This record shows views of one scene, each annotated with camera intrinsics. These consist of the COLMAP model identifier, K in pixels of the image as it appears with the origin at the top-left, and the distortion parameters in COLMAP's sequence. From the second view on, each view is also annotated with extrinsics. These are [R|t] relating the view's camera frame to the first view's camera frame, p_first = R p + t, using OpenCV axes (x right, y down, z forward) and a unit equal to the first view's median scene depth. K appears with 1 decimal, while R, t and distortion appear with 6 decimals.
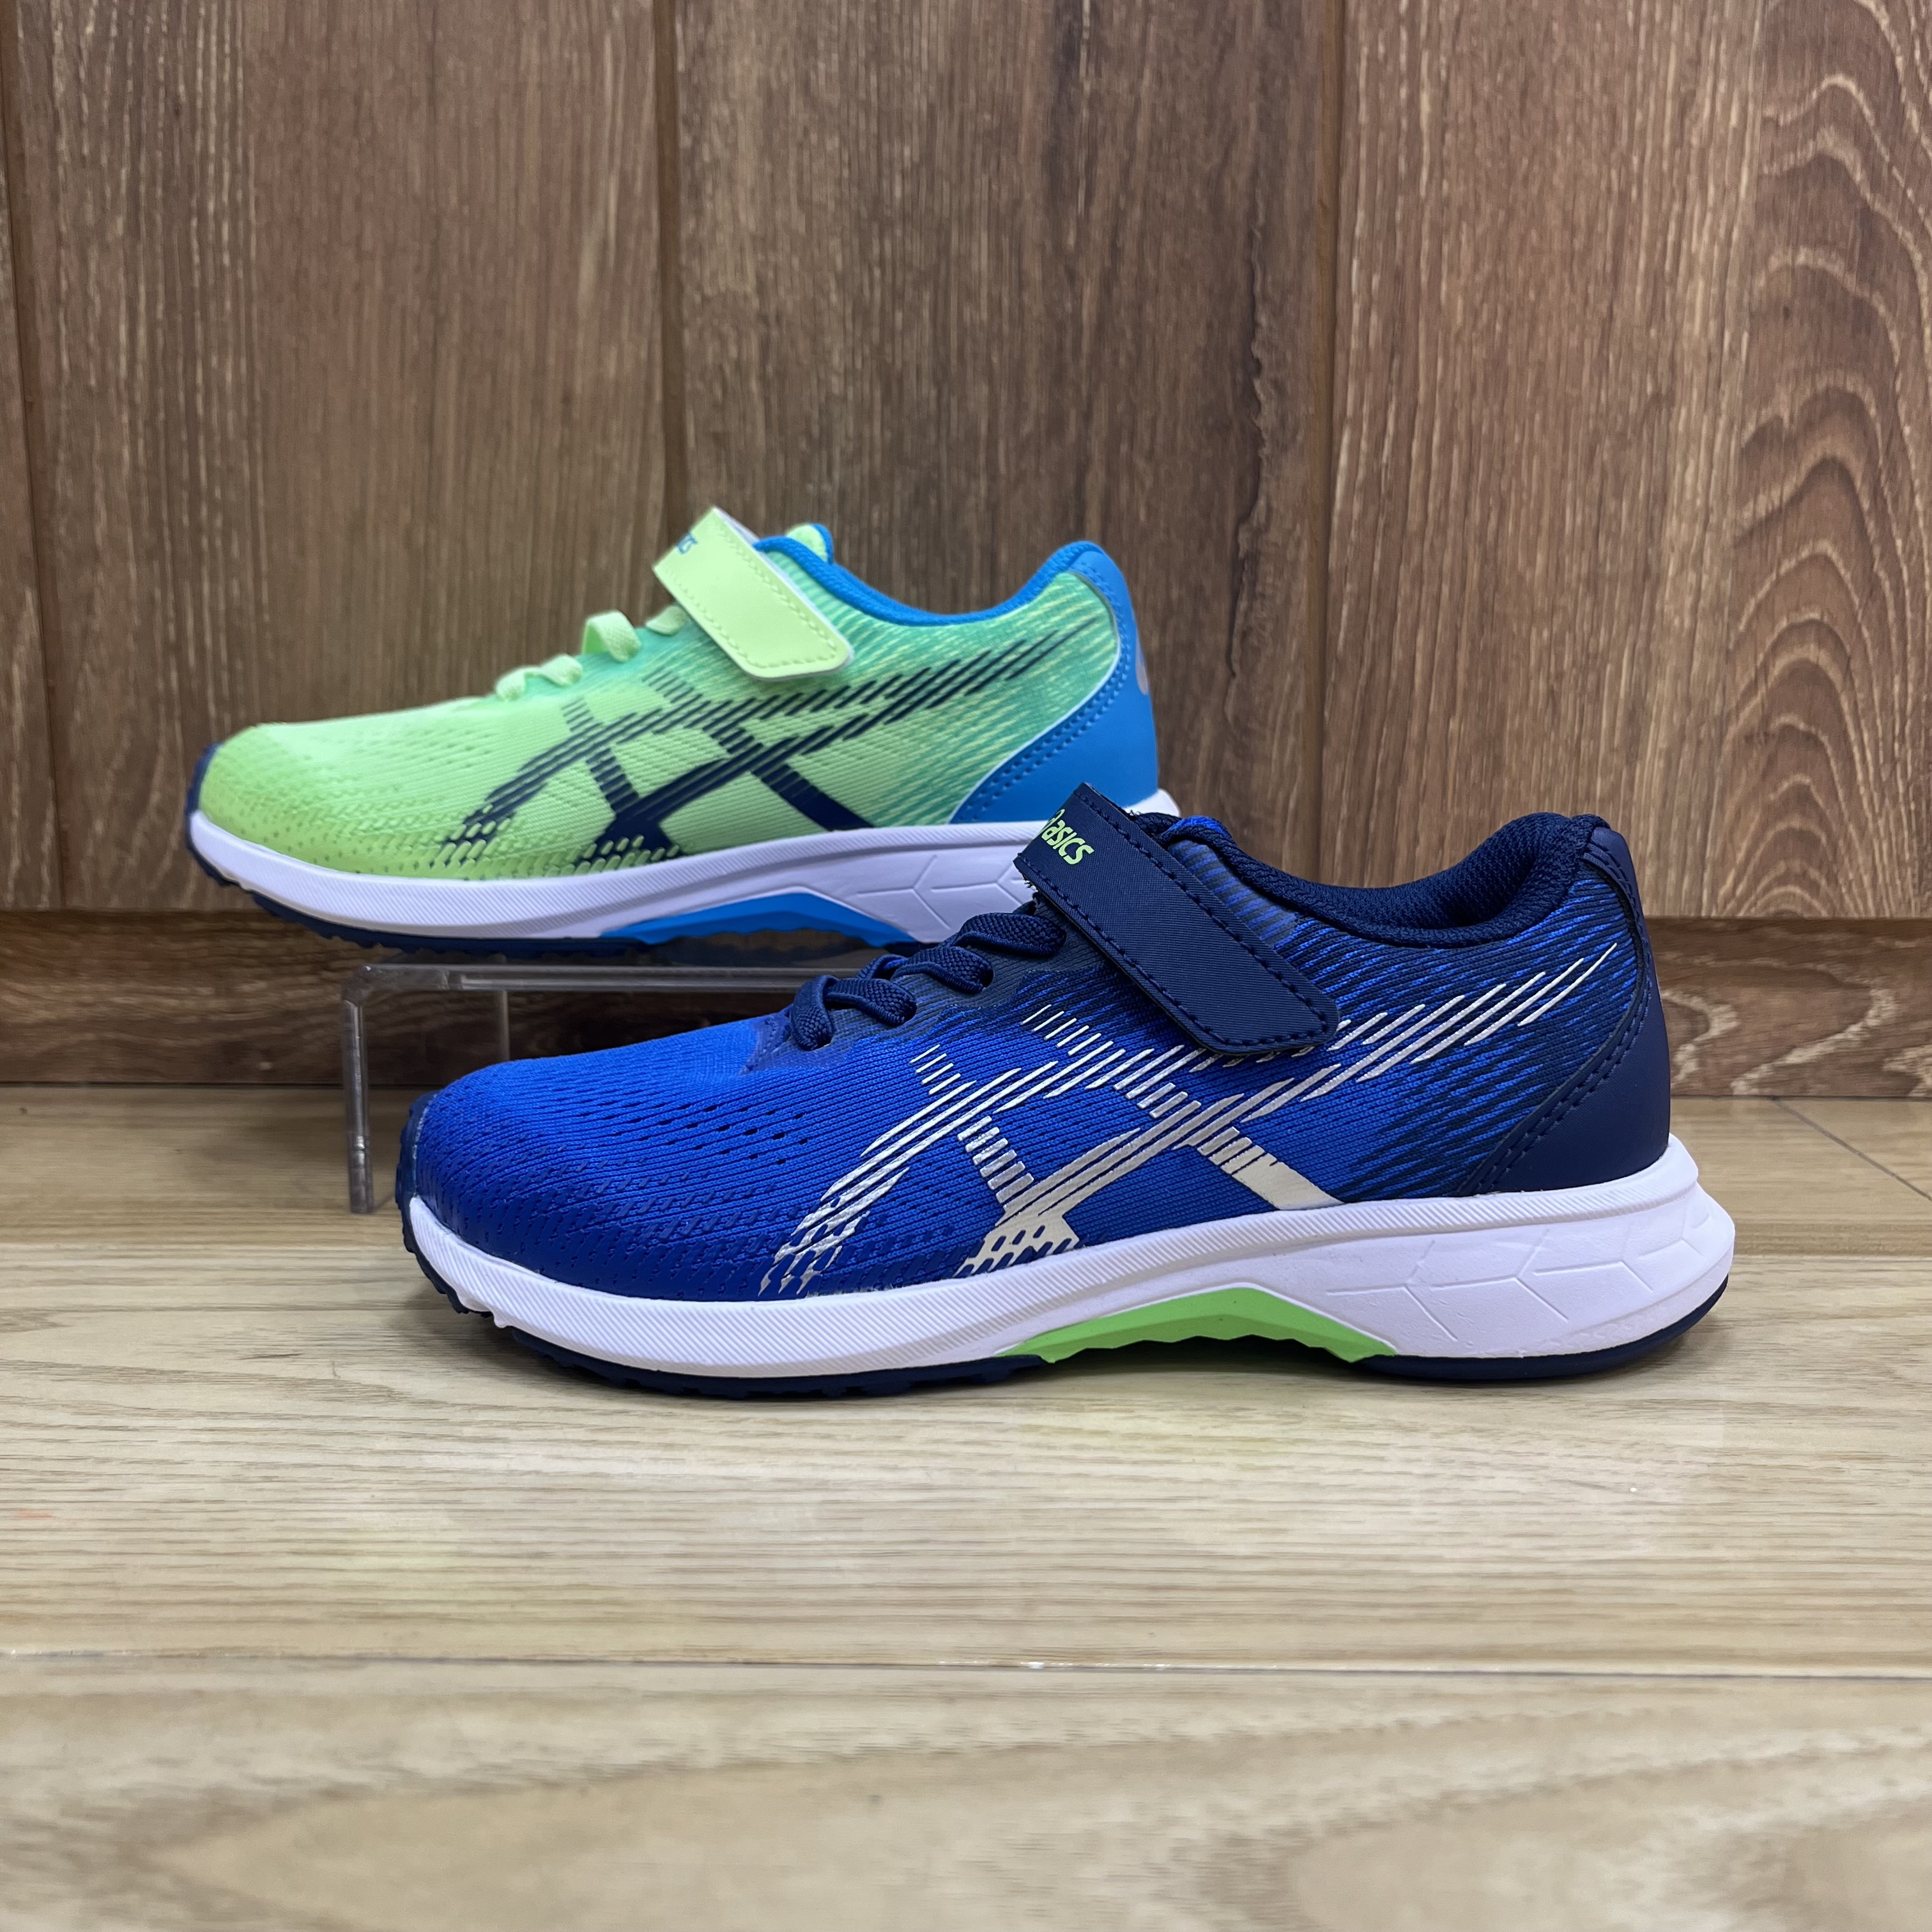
lens RADIAL K [[2014.6, 0, 978.7], [0, 2014.6, 976.7], [0, 0, 1]] dist [0.018924, 0.000000]
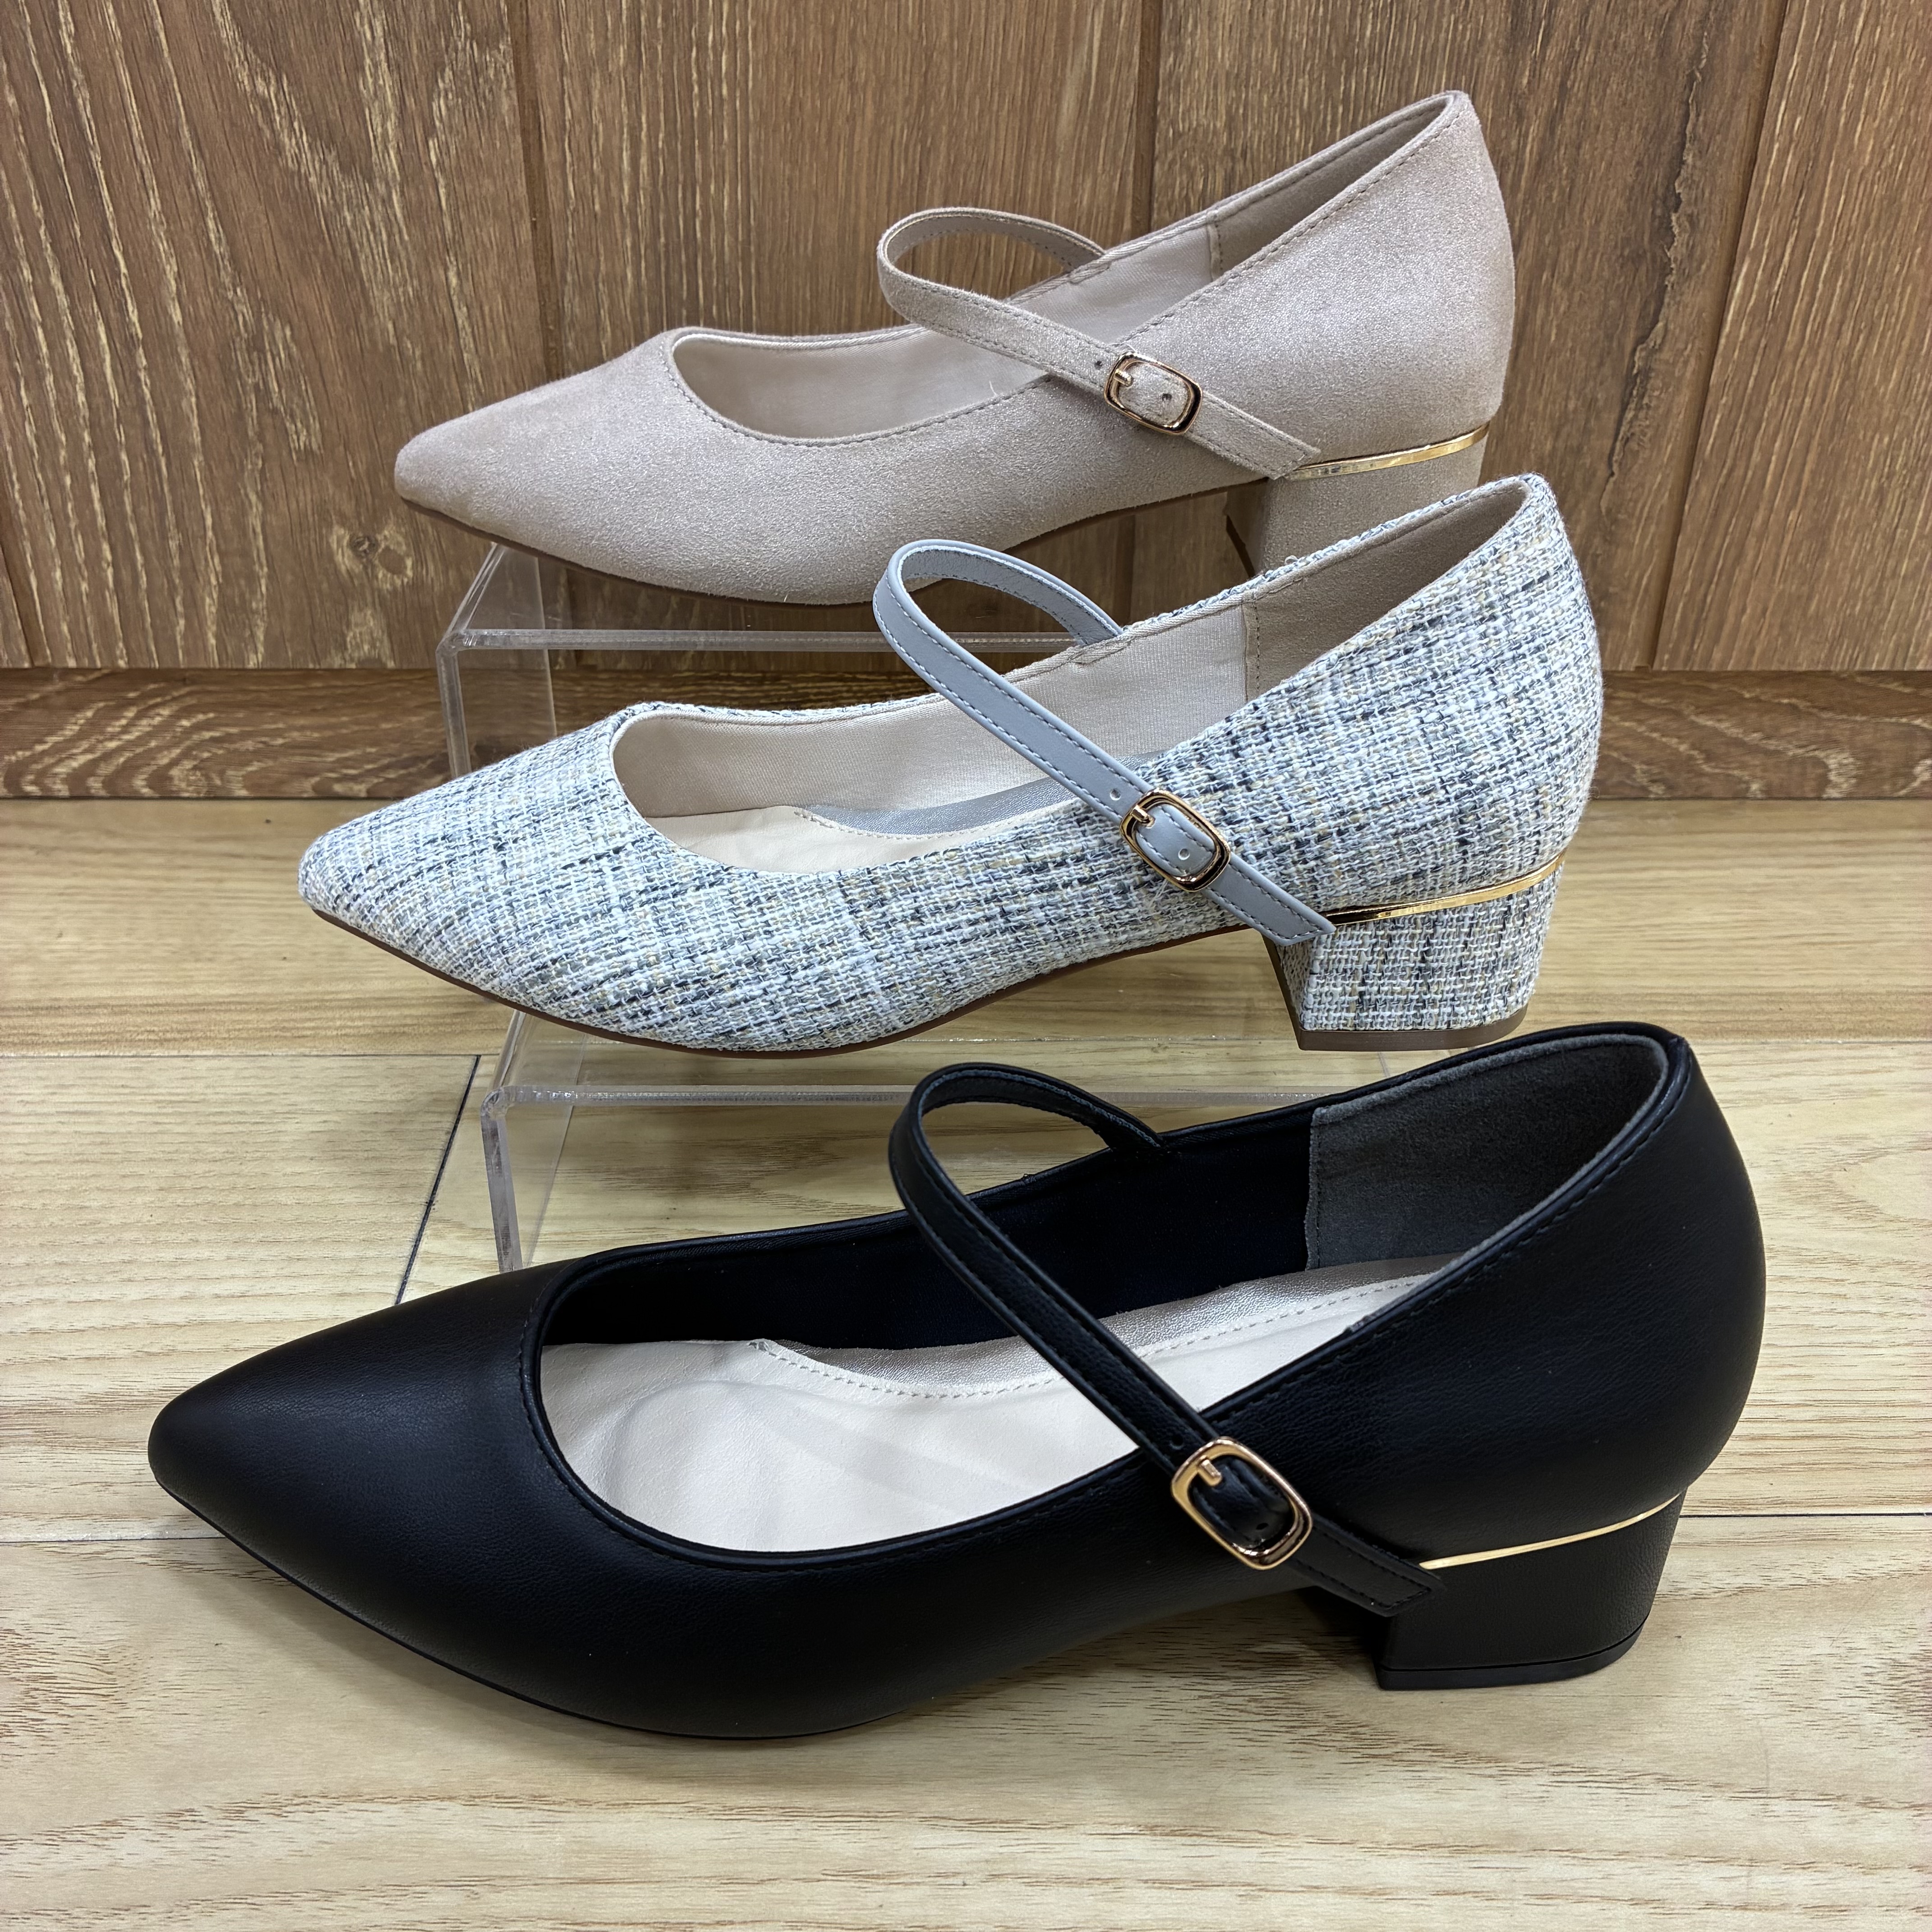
lens RADIAL K [[2010.9, 0, 969.7], [0, 2010.9, 963.0], [0, 0, 1]] dist [0.020321, 0.000000]
pose [[0.998361, -0.021567, 0.053014, -0.311064], [0.000044, 0.926566, 0.376132, -0.329714], [-0.057233, -0.375514, 0.925048, -0.149892]]
